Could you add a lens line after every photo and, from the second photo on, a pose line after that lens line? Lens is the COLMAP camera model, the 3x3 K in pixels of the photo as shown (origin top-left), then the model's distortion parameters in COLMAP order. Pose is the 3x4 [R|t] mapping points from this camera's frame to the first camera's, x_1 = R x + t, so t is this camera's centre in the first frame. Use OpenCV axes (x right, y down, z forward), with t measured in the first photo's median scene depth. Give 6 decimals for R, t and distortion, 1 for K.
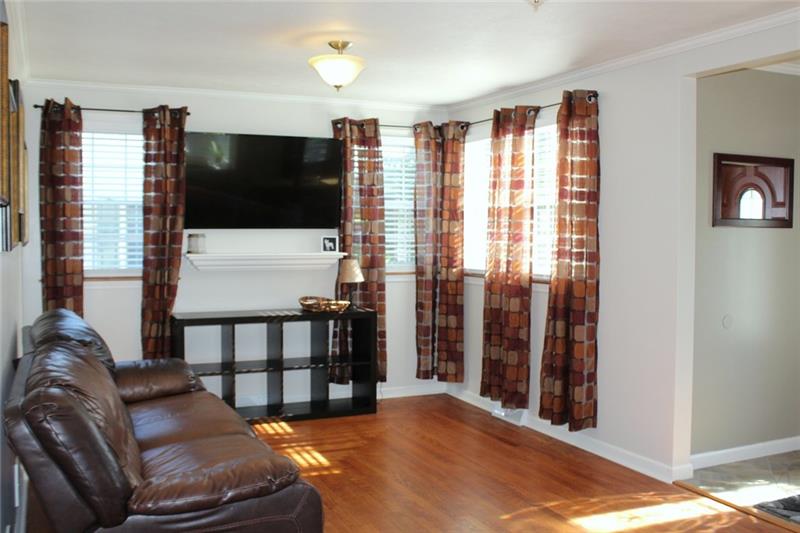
lens RADIAL K [[871.0, 0, 400.0], [0, 871.0, 266.5], [0, 0, 1]] dist [-0.036938, 0.020238]
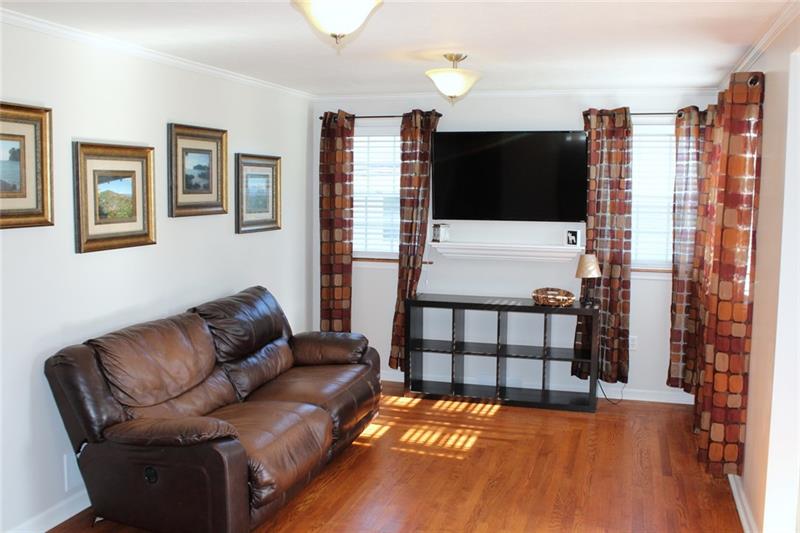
lens RADIAL K [[871.0, 0, 400.0], [0, 871.0, 266.5], [0, 0, 1]] dist [-0.036938, 0.020238]
pose [[0.742573, 0.068159, -0.666288, 0.477467], [-0.037088, 0.997467, 0.060702, -0.049726], [0.668737, -0.020364, 0.743220, 0.139383]]
